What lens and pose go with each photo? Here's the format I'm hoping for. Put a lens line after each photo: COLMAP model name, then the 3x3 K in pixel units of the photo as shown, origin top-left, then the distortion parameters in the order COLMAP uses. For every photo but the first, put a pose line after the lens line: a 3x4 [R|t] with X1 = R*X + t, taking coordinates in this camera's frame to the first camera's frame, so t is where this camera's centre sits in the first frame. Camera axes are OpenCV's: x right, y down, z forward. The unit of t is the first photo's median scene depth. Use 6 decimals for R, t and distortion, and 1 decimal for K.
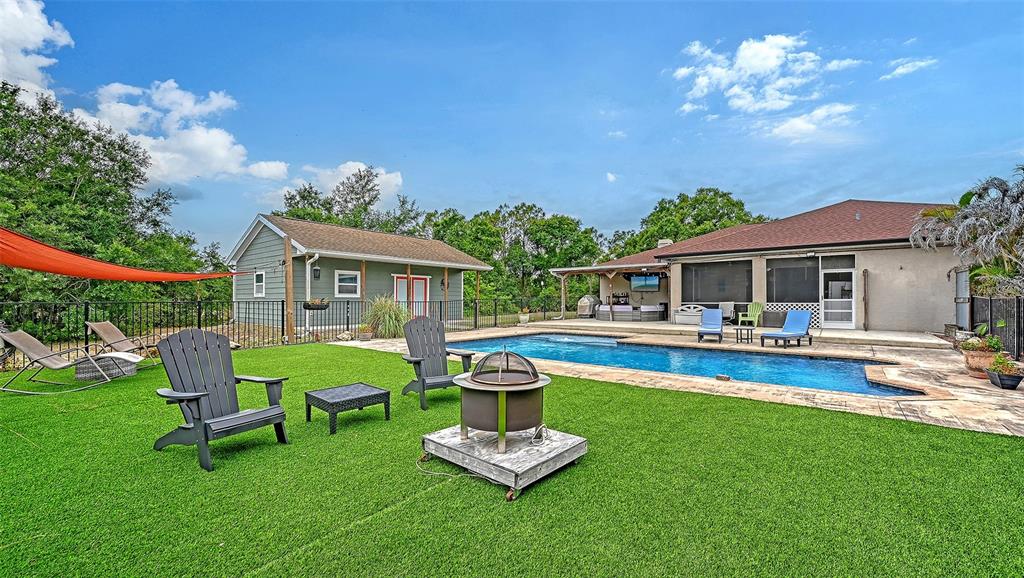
lens RADIAL K [[417.1, 0, 516.2], [0, 417.1, 286.7], [0, 0, 1]] dist [-0.000164, -0.000085]
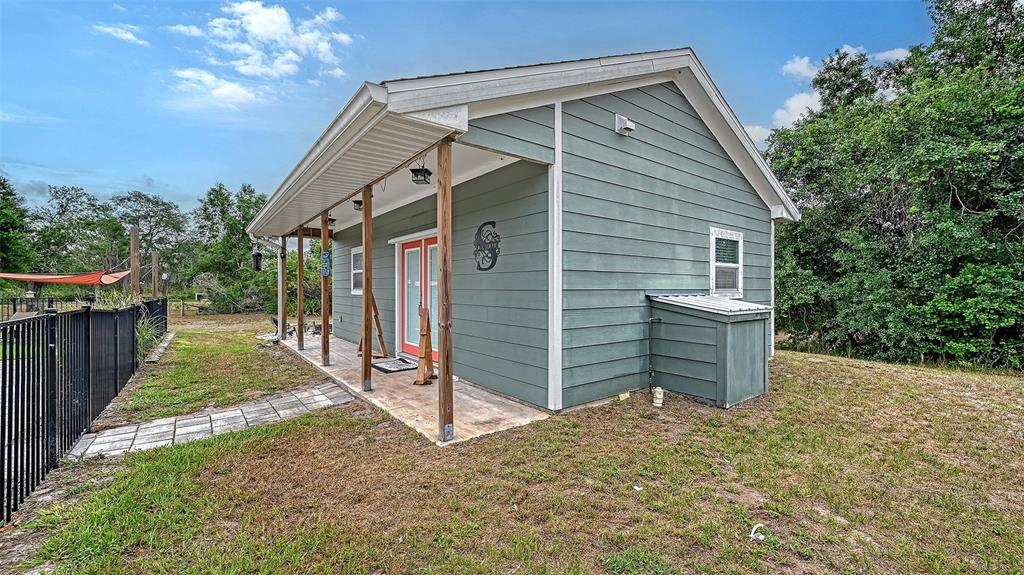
lens RADIAL K [[410.7, 0, 512.3], [0, 410.7, 290.2], [0, 0, 1]] dist [0.002330, -0.000040]
pose [[-0.234568, 0.002334, -0.972097, 0.069827], [0.029954, 0.999540, -0.004828, 0.024830], [0.971638, -0.030251, -0.234530, 1.171265]]
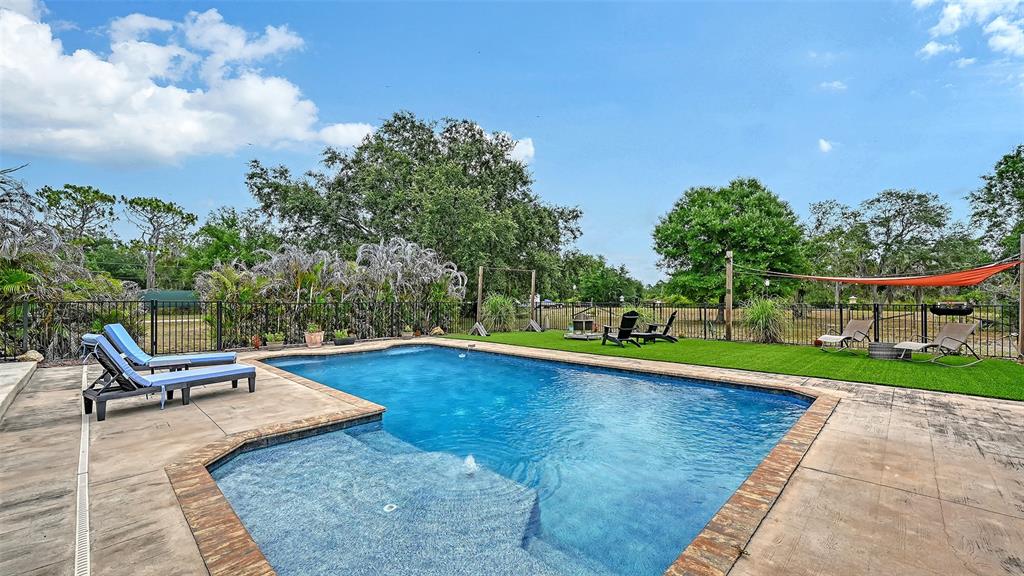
lens RADIAL K [[410.1, 0, 513.0], [0, 410.1, 299.3], [0, 0, 1]] dist [0.001526, 0.000352]
pose [[-0.996120, -0.001023, 0.087996, 0.045534], [-0.003496, 0.999603, -0.027949, 0.021866], [-0.087932, -0.028148, -0.995729, 0.893207]]
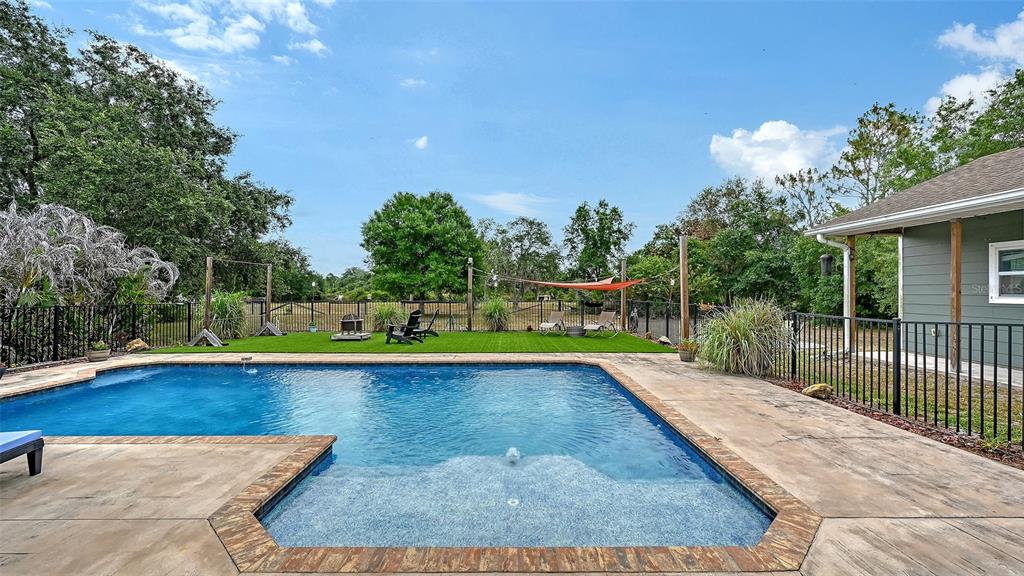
lens RADIAL K [[410.7, 0, 512.3], [0, 410.7, 290.7], [0, 0, 1]] dist [0.002330, -0.000040]
pose [[-0.773912, -0.002774, -0.633287, 0.216957], [0.018400, 0.999470, -0.026864, 0.011985], [0.633026, -0.032443, -0.773450, 0.877066]]
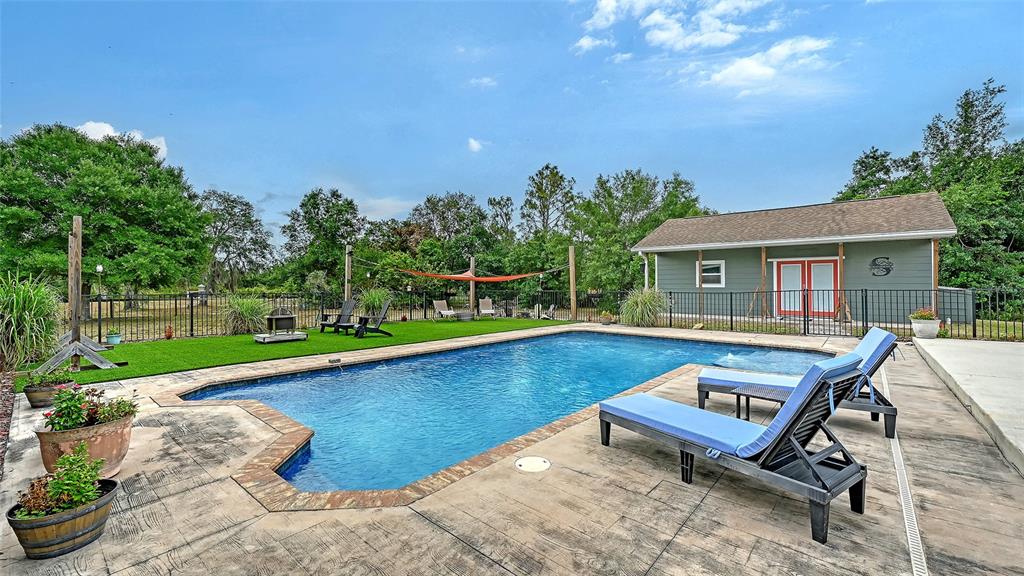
lens RADIAL K [[408.8, 0, 516.1], [0, 408.8, 286.6], [0, 0, 1]] dist [-0.000370, -0.000118]
pose [[-0.035352, -0.002223, -0.999372, 0.518160], [0.032072, 0.999480, -0.003357, 0.010372], [0.998860, -0.032170, -0.035263, 0.504449]]
